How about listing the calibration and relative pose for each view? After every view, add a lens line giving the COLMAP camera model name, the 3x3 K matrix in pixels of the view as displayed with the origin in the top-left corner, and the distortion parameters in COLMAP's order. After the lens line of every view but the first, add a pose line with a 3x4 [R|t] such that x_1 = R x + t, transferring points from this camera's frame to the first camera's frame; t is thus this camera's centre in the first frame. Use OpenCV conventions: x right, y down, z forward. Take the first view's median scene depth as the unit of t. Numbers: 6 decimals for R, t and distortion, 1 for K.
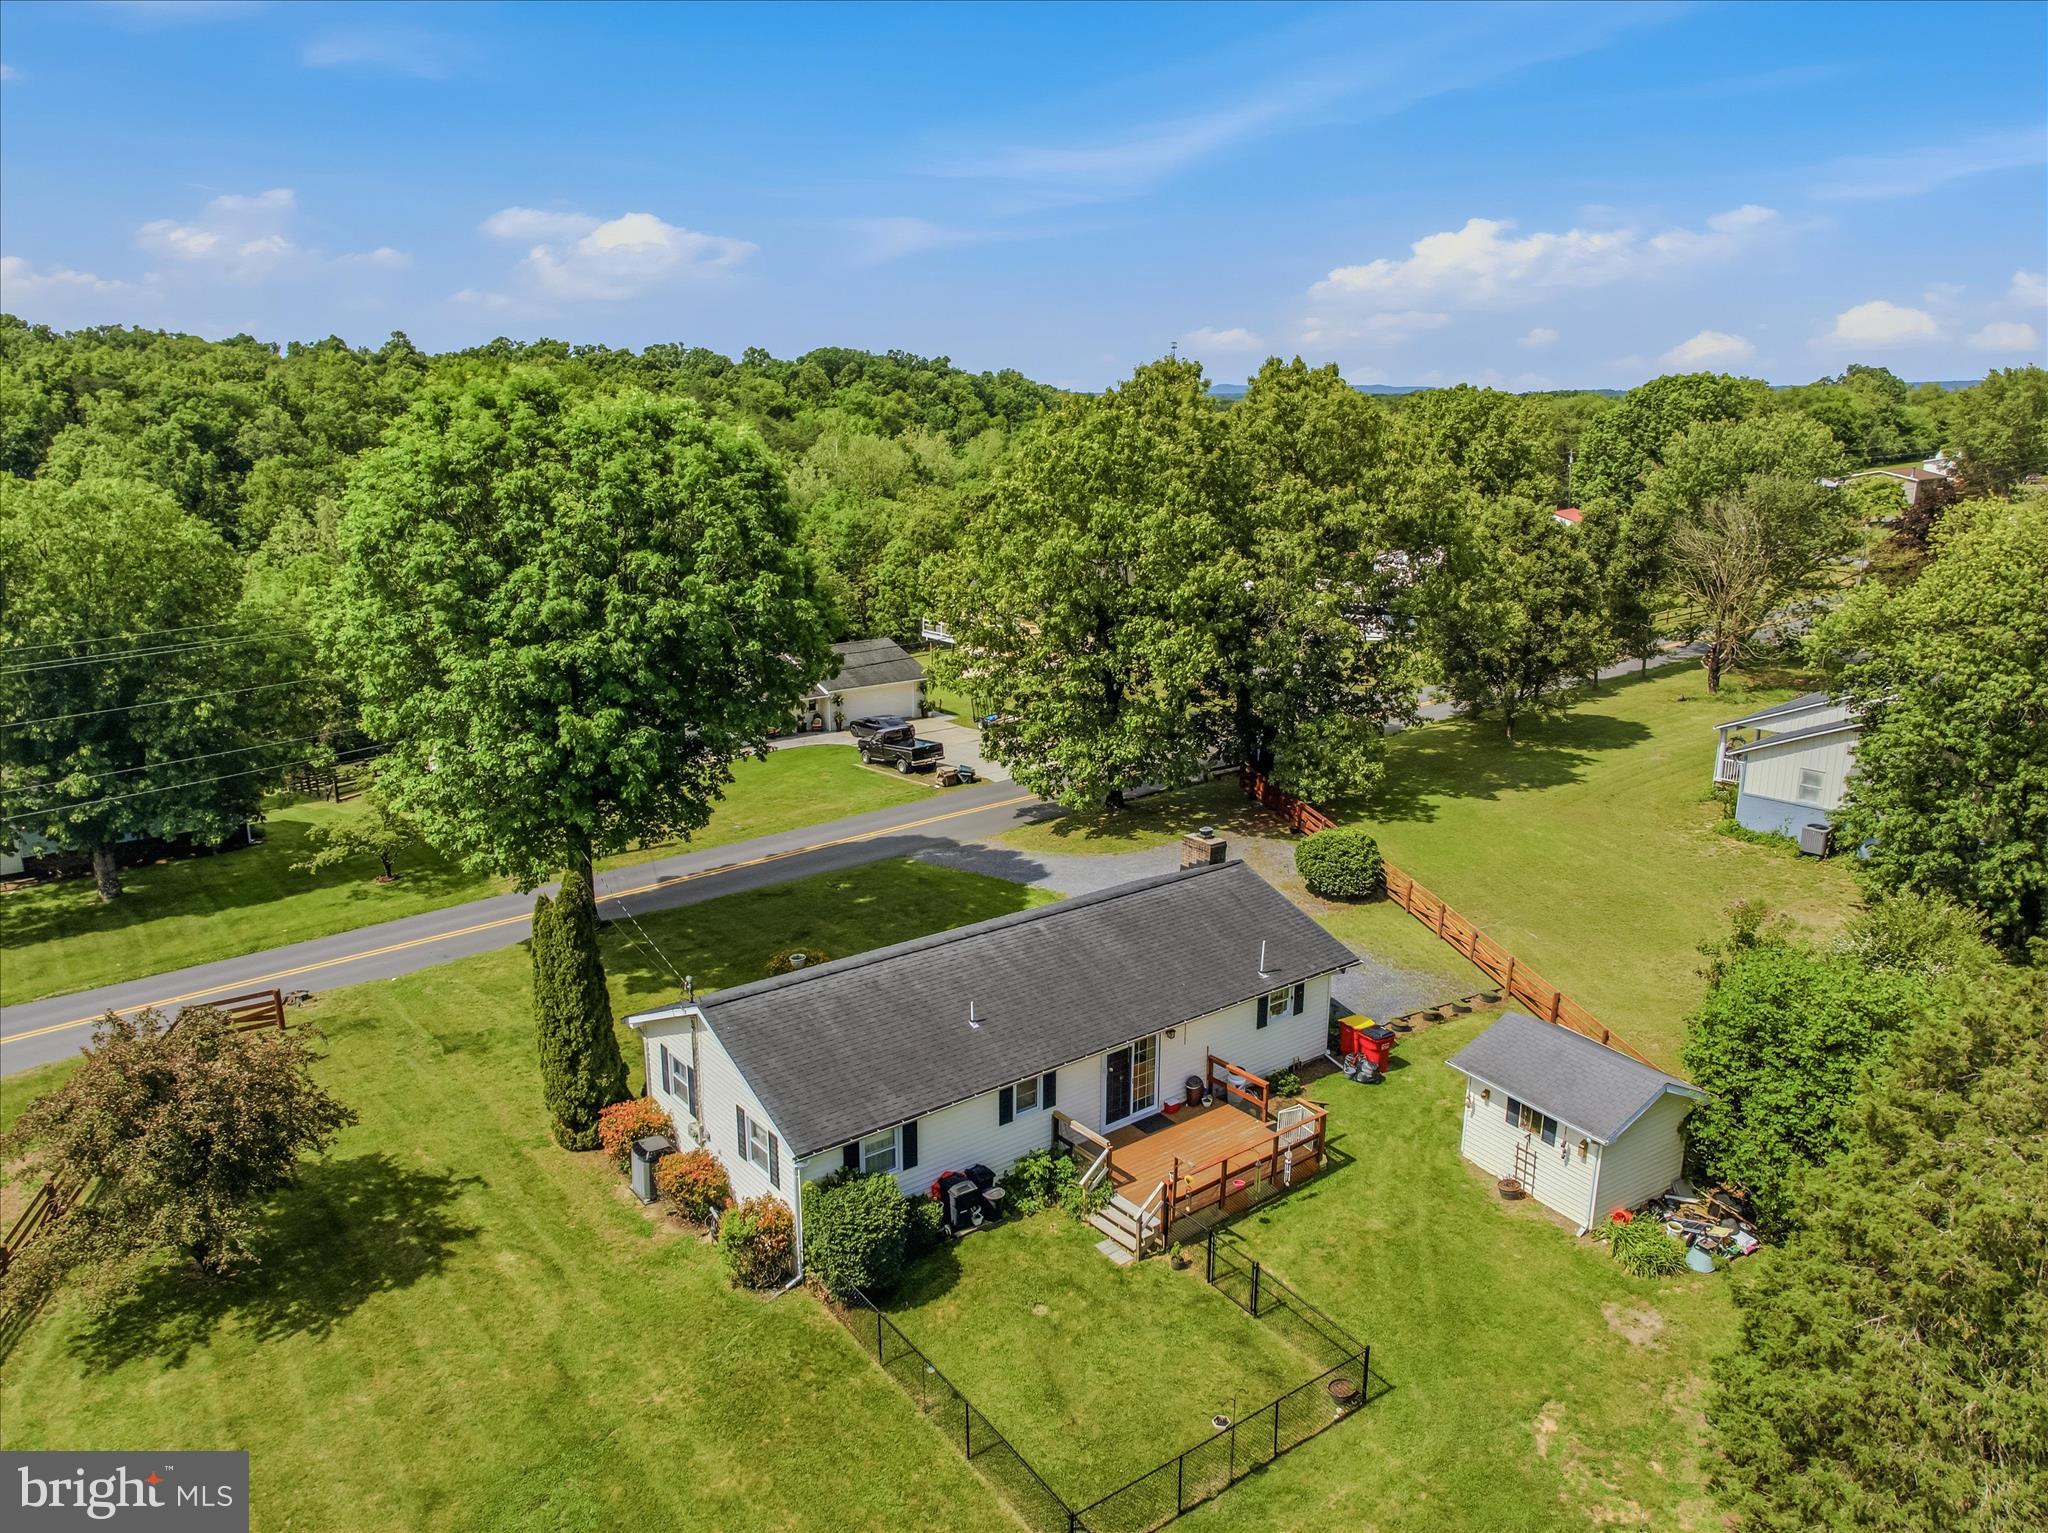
lens RADIAL K [[1436.4, 0, 1032.3], [0, 1436.4, 798.6], [0, 0, 1]] dist [-0.032817, -0.004829]
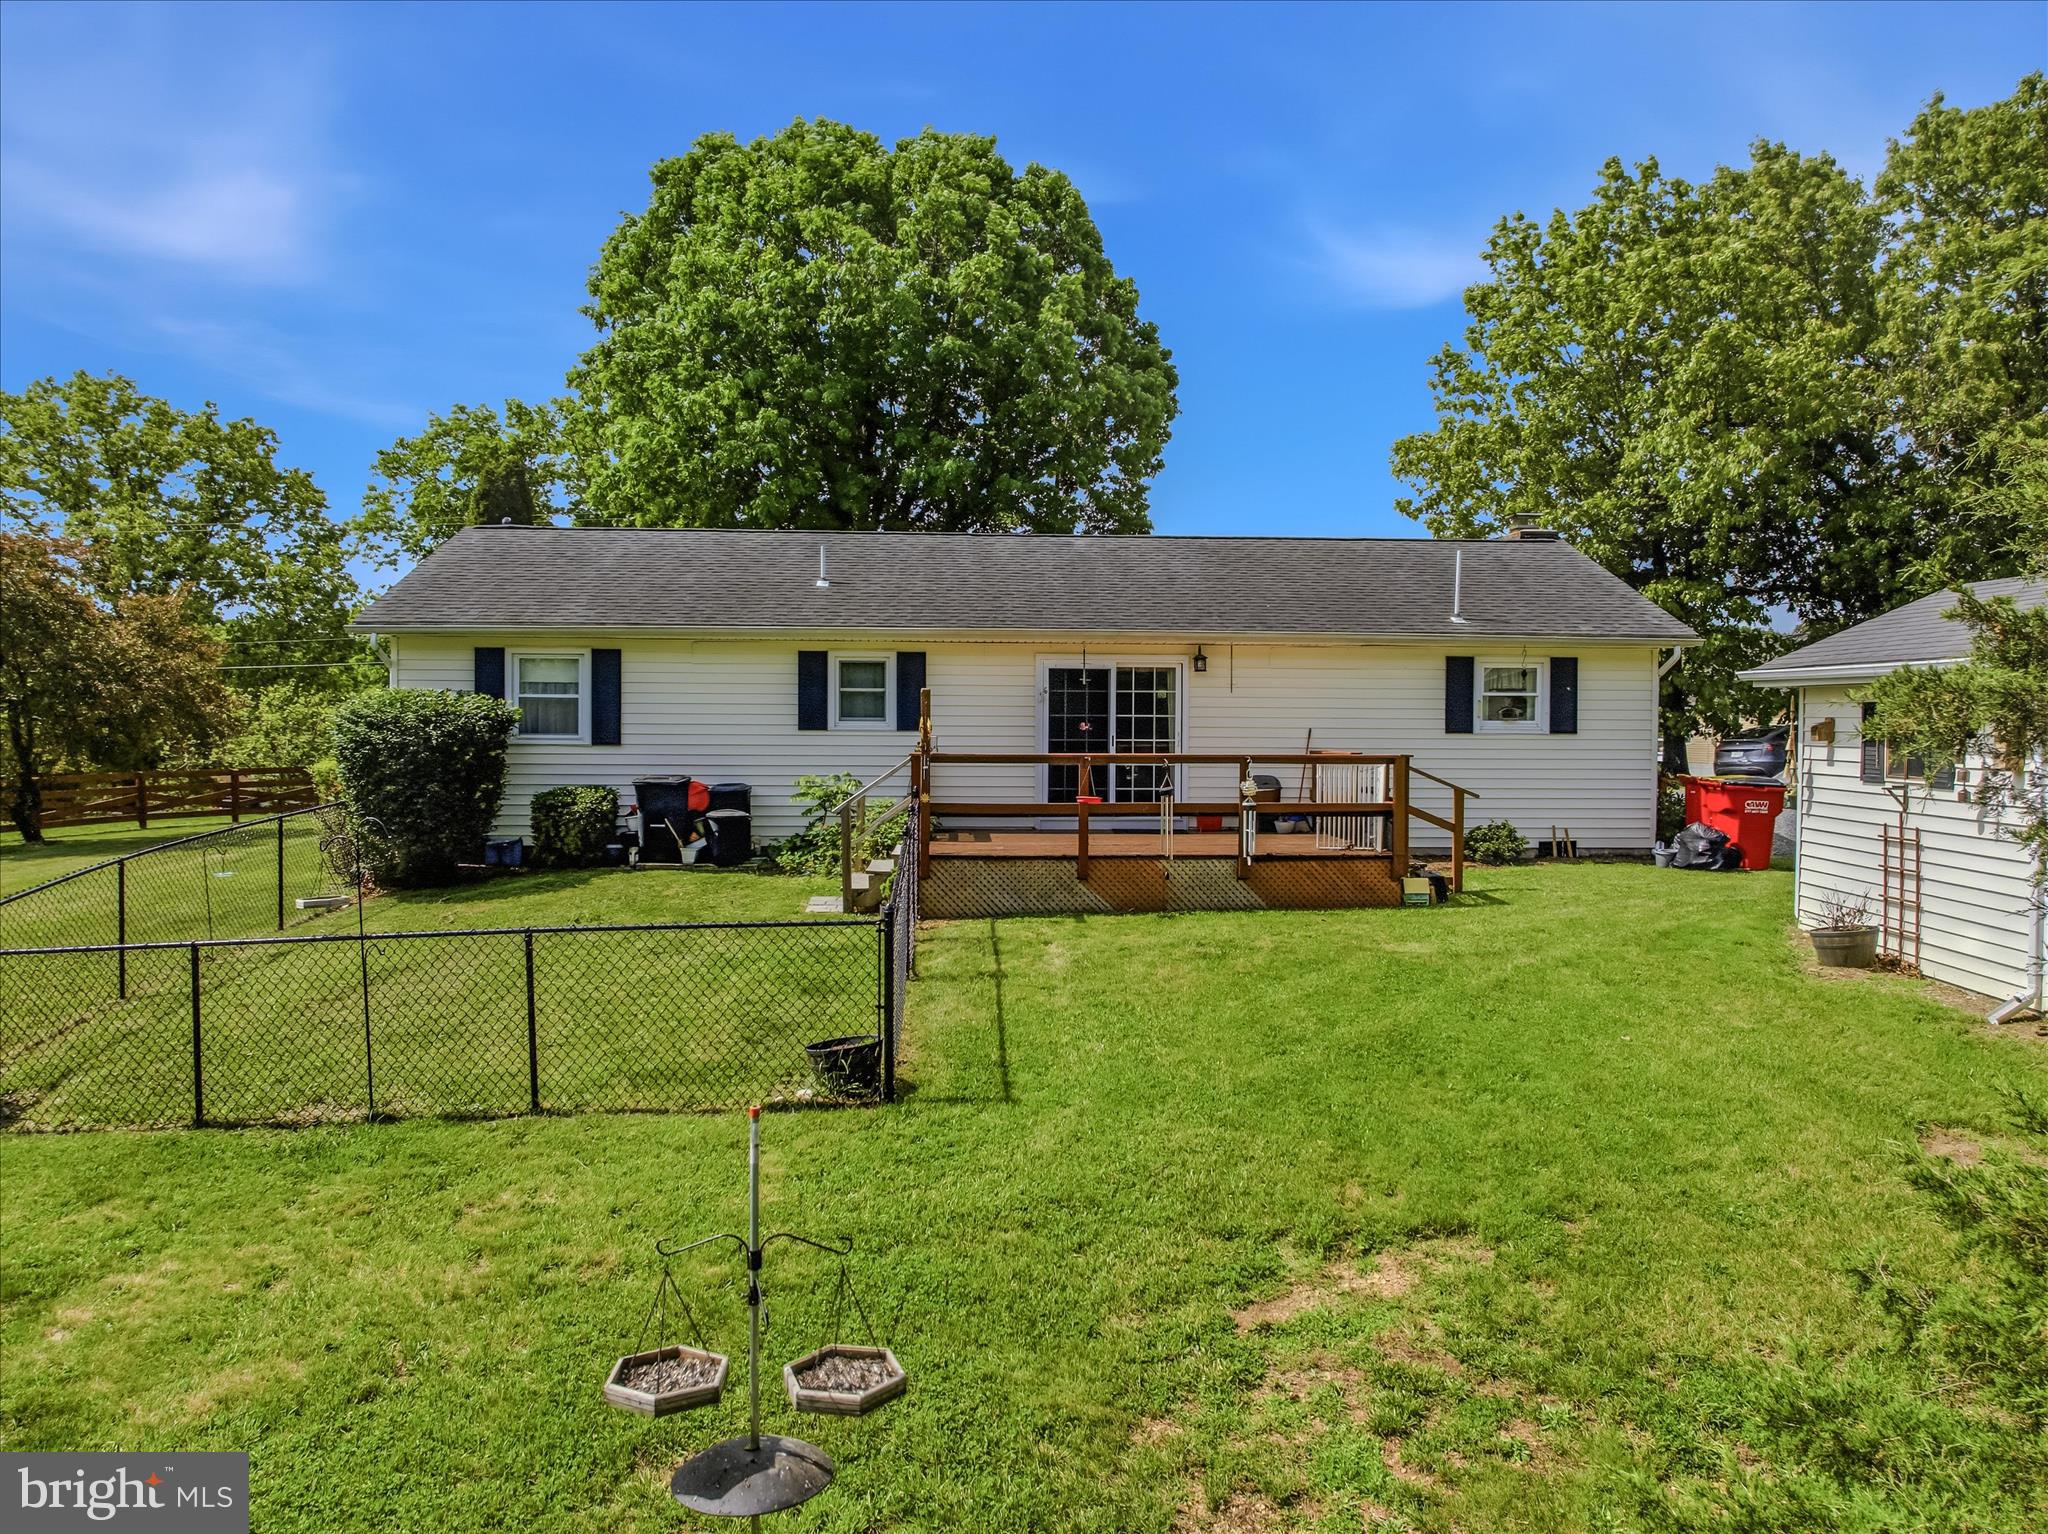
lens RADIAL K [[1454.6, 0, 1036.6], [0, 1454.6, 769.6], [0, 0, 1]] dist [-0.014646, -0.004248]
pose [[0.819248, 0.015551, -0.573229, 0.351075], [-0.152323, 0.969622, -0.191392, 0.310086], [0.552839, 0.244113, 0.796729, 0.547568]]
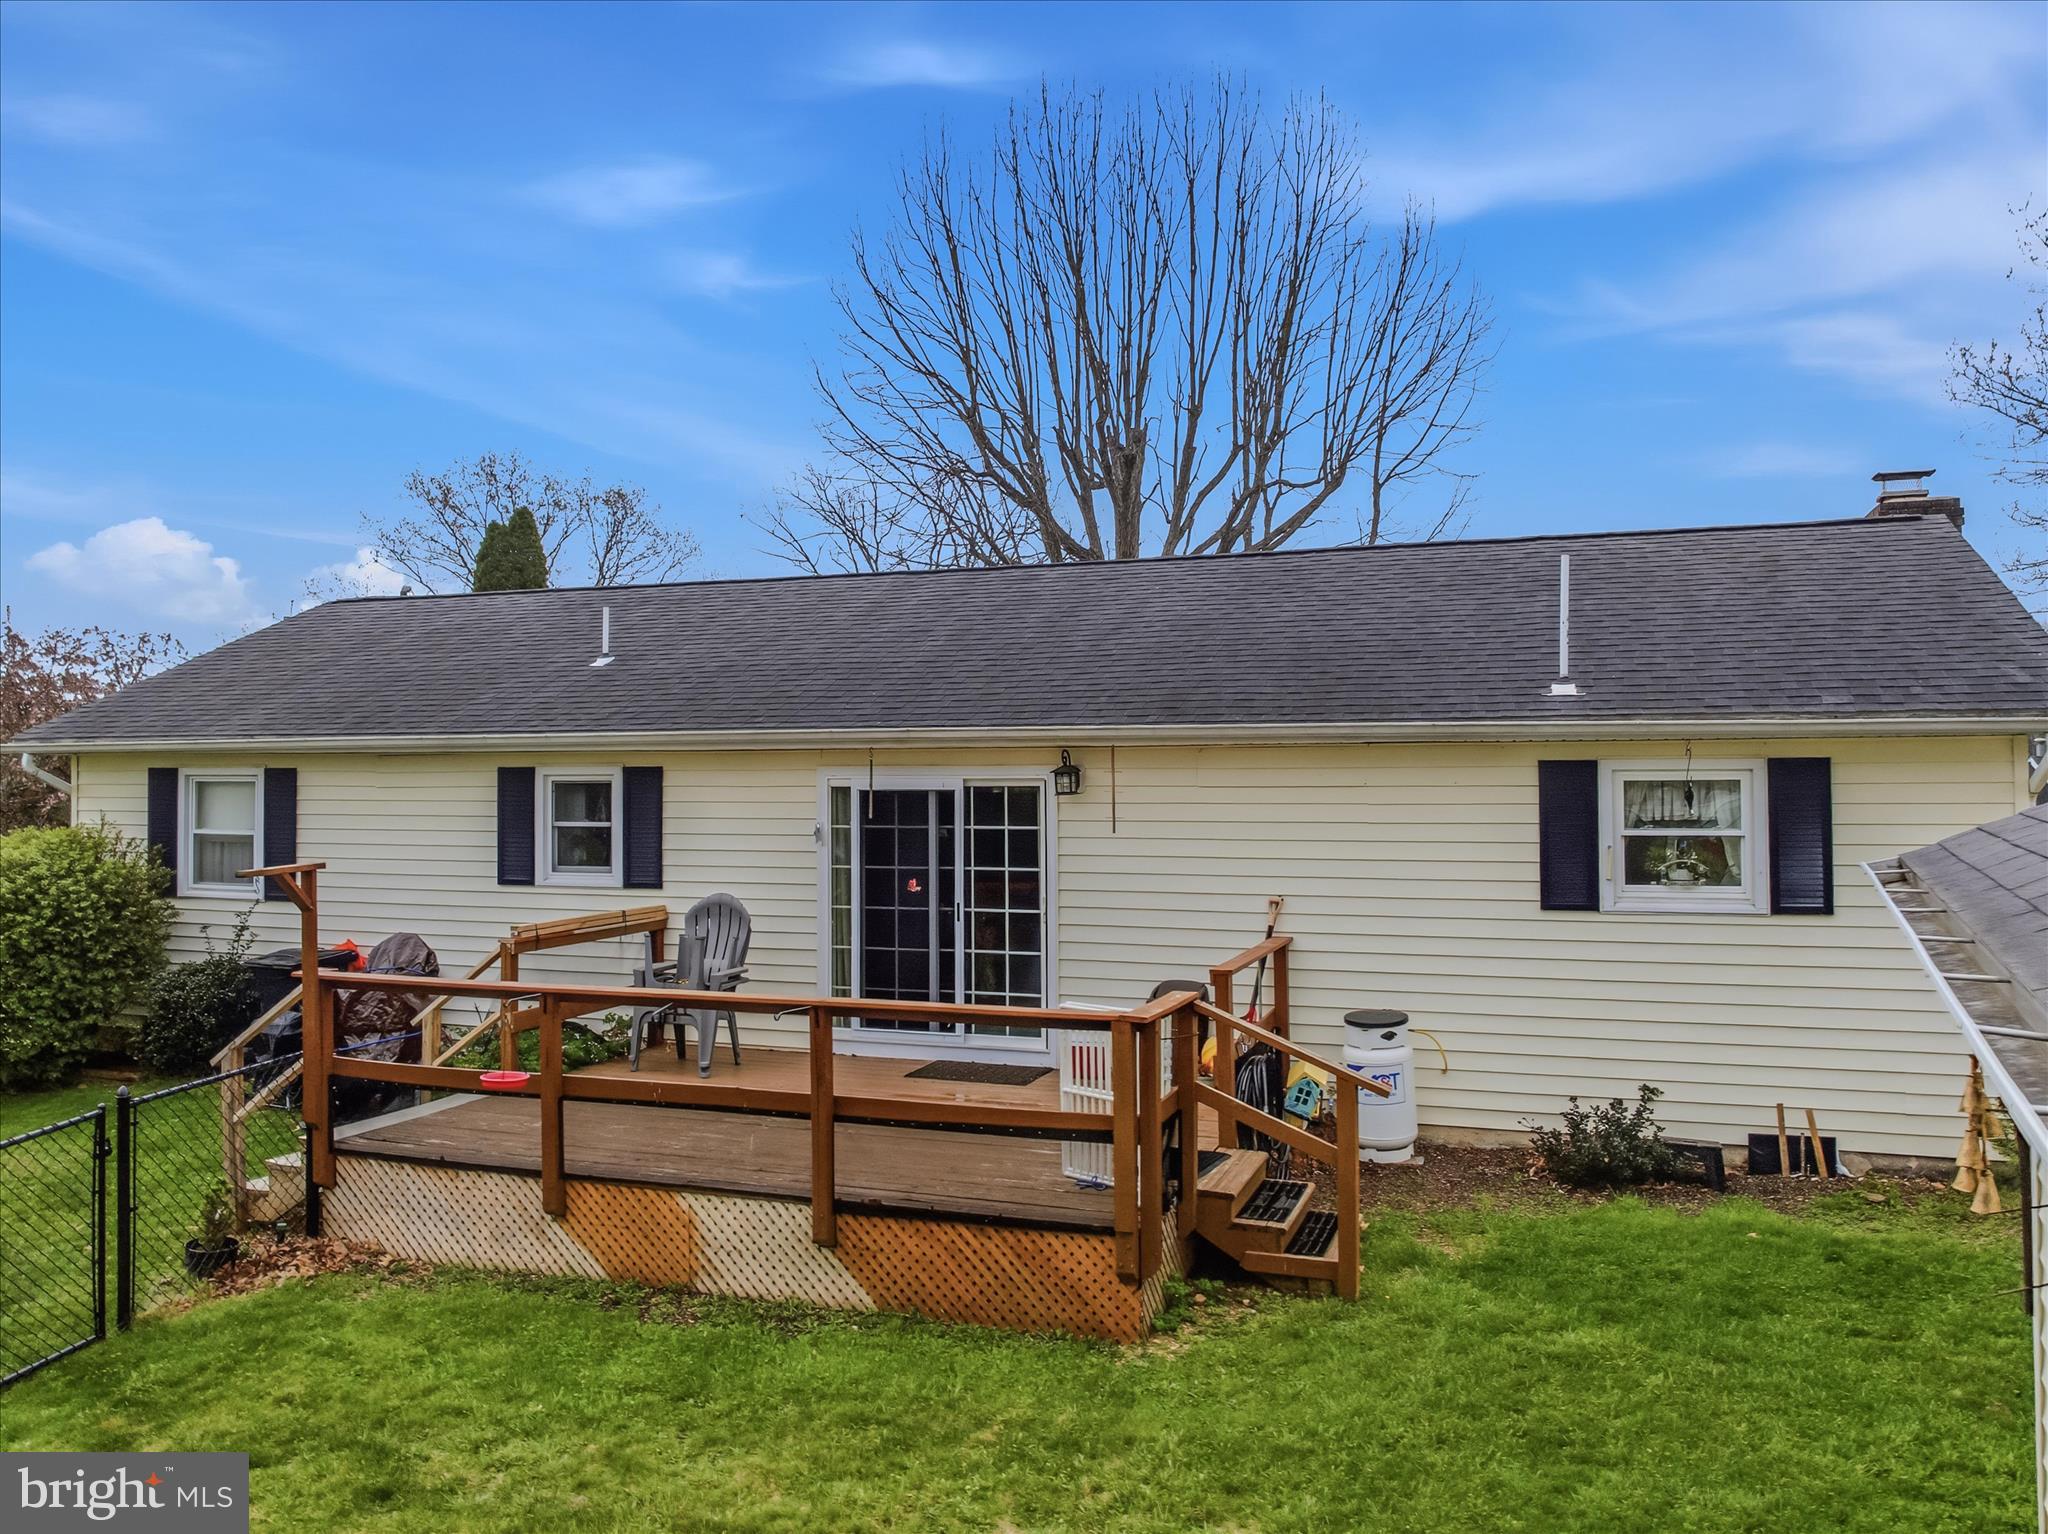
lens RADIAL K [[1571.7, 0, 987.2], [0, 1571.7, 757.2], [0, 0, 1]] dist [-0.013478, -0.005258]
pose [[0.516799, -0.015955, -0.855958, 0.367668], [-0.218986, 0.964100, -0.150187, 0.210396], [0.827626, 0.265060, 0.494752, 0.815855]]
